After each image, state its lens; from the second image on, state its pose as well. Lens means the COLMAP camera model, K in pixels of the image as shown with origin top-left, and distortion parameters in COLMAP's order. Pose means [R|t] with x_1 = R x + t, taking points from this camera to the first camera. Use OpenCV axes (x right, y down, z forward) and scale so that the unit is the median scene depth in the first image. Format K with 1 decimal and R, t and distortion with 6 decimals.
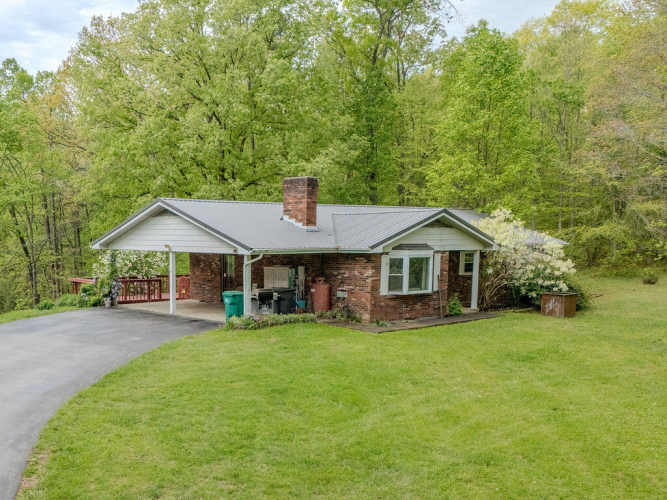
lens RADIAL K [[733.2, 0, 233.8], [0, 733.2, 339.0], [0, 0, 1]] dist [0.105401, -0.169598]
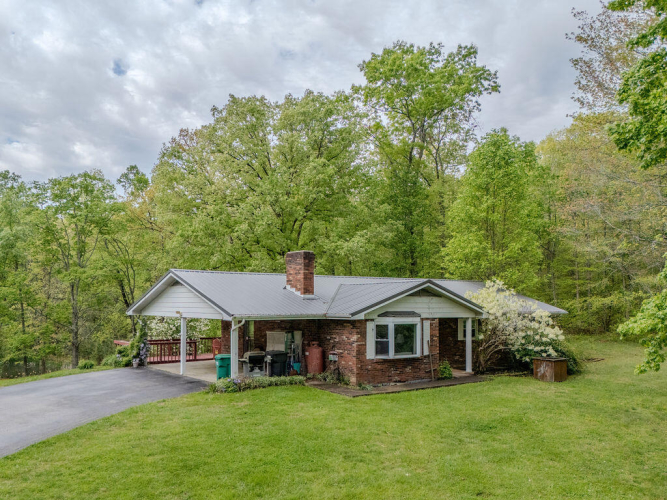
lens RADIAL K [[587.8, 0, 312.1], [0, 587.8, 300.8], [0, 0, 1]] dist [0.105463, -0.148479]
pose [[0.998491, 0.001462, -0.054905, 0.155876], [-0.009331, 0.989628, -0.143350, -0.018940], [0.054126, 0.143645, 0.988148, 0.137632]]
